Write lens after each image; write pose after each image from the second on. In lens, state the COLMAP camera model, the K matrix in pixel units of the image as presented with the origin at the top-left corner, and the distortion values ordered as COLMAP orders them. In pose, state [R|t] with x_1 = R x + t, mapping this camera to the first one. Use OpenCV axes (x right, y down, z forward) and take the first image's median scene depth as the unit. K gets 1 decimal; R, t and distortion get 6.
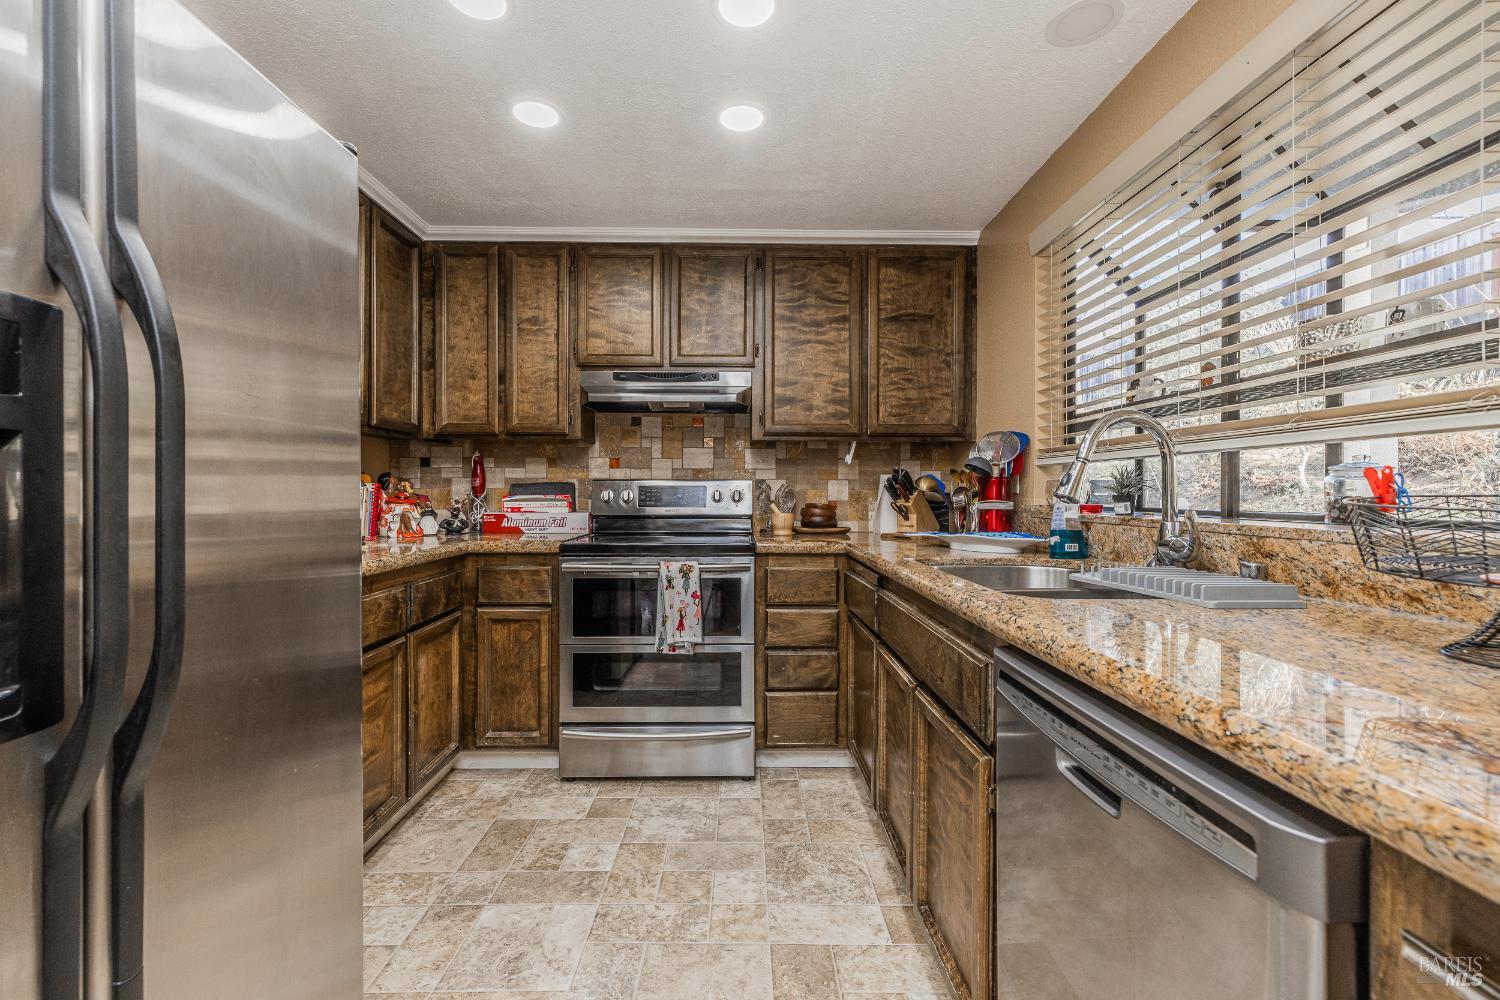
lens RADIAL K [[637.3, 0, 740.7], [0, 637.3, 488.4], [0, 0, 1]] dist [0.001678, -0.000237]
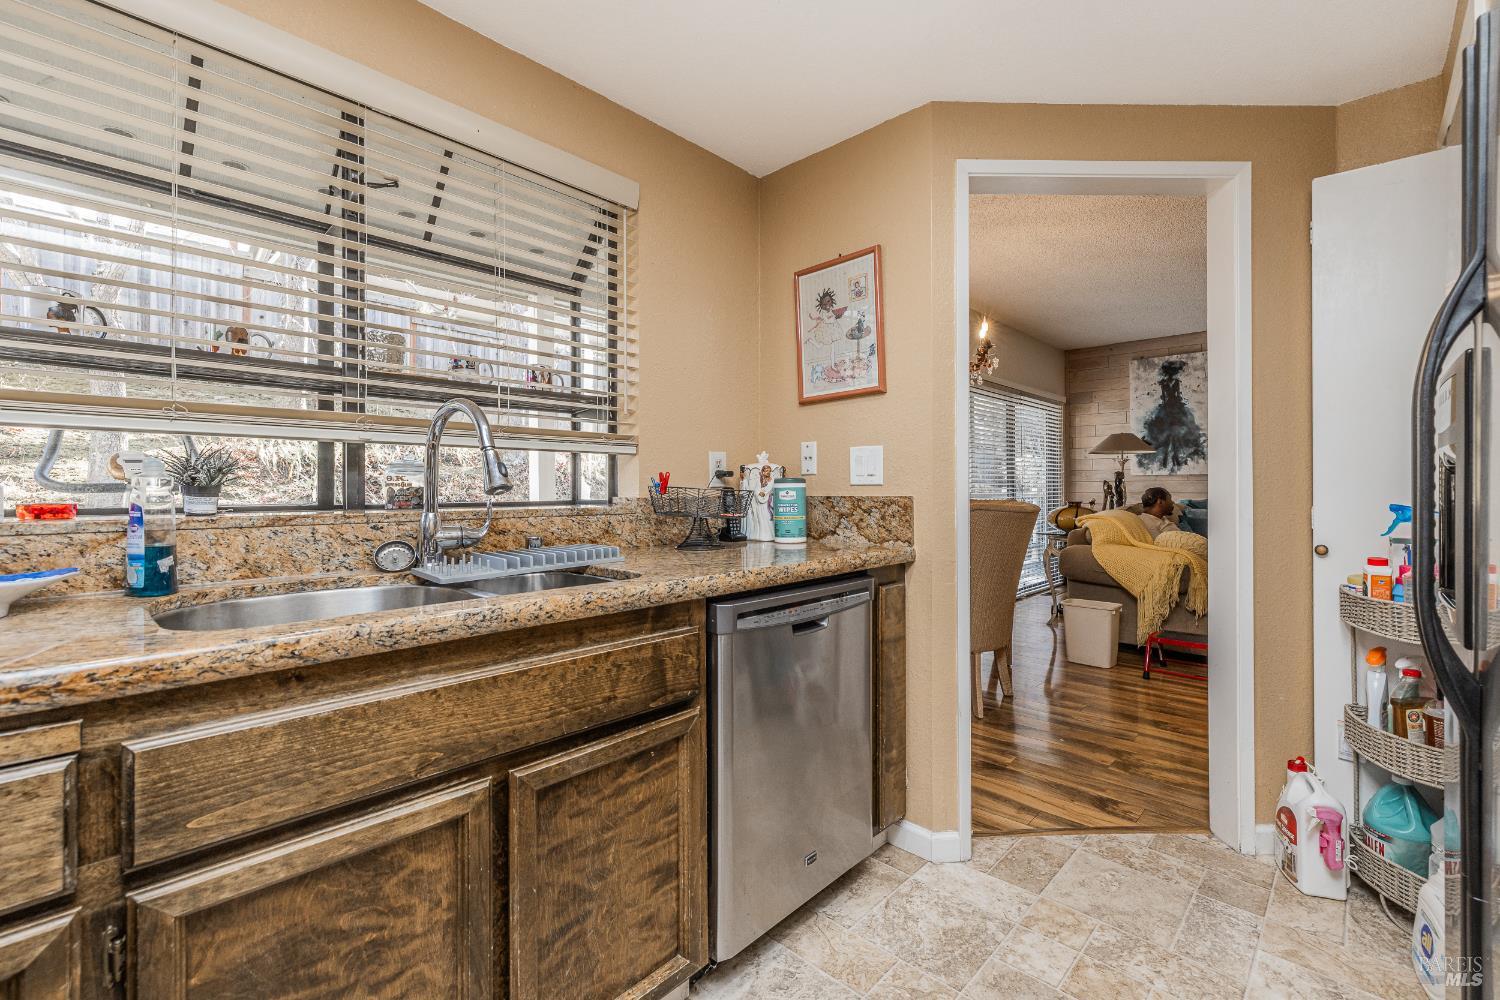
lens RADIAL K [[637.3, 0, 741.7], [0, 637.3, 508.3], [0, 0, 1]] dist [0.001678, -0.000237]
pose [[-0.710459, -0.012424, 0.703629, -0.206954], [0.000329, 0.999838, 0.017987, 0.015548], [-0.703739, 0.013010, -0.710340, 0.749376]]
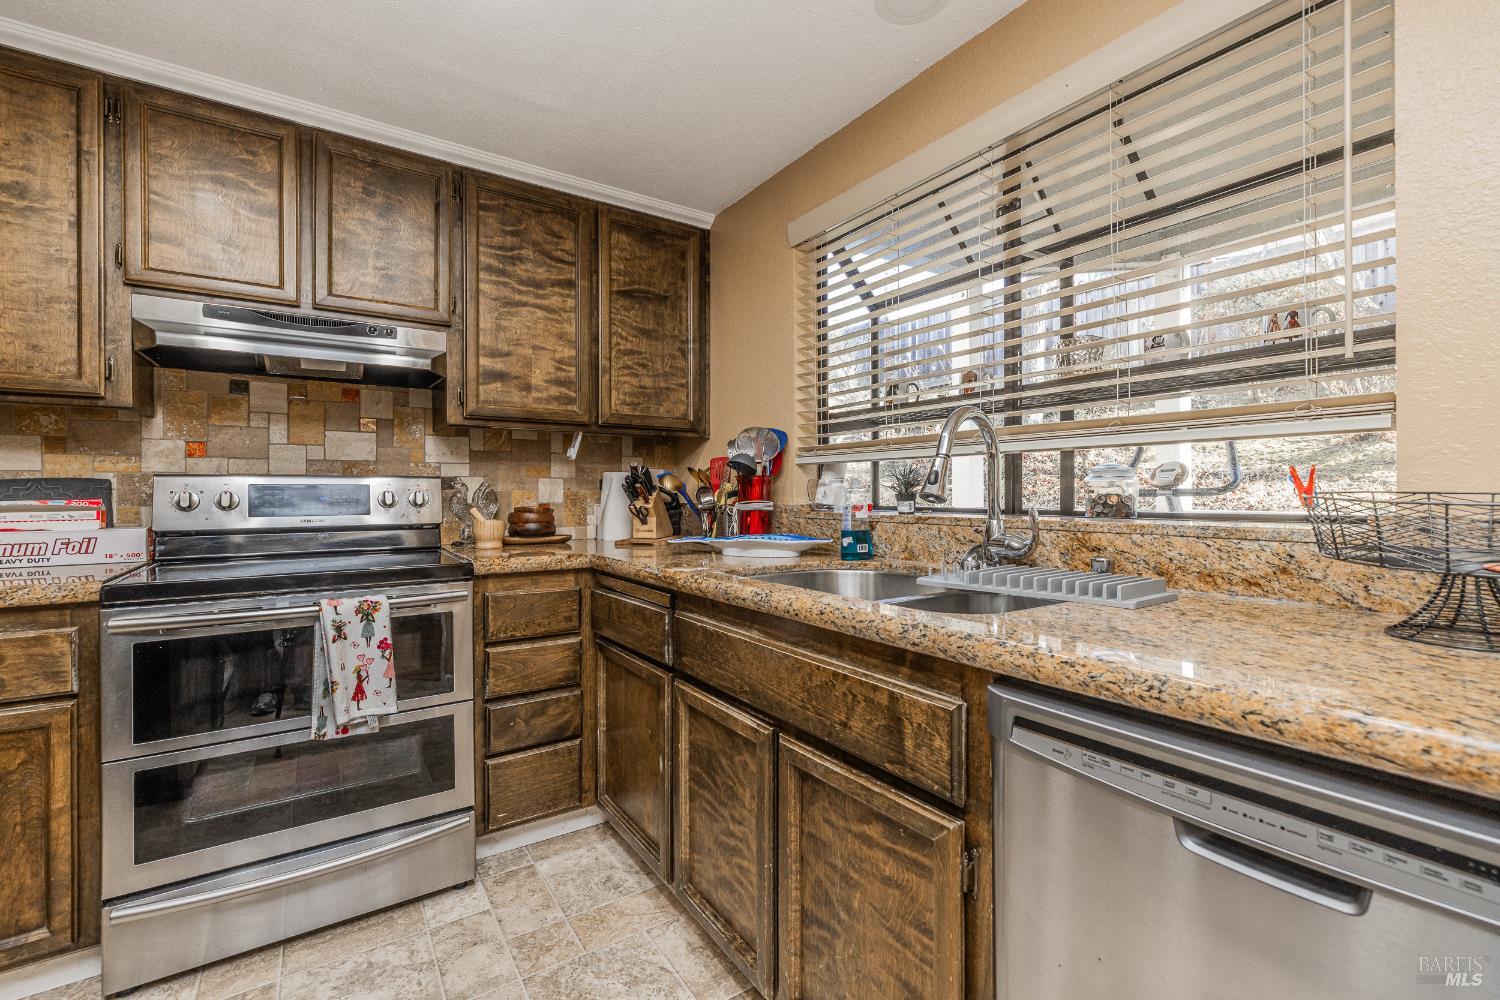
lens RADIAL K [[637.3, 0, 750.9], [0, 637.3, 490.6], [0, 0, 1]] dist [0.001678, -0.000237]
pose [[0.832073, -0.002752, 0.554660, -0.116725], [0.001330, 0.999995, 0.002966, 0.001080], [-0.554665, -0.001730, 0.832072, 0.204582]]
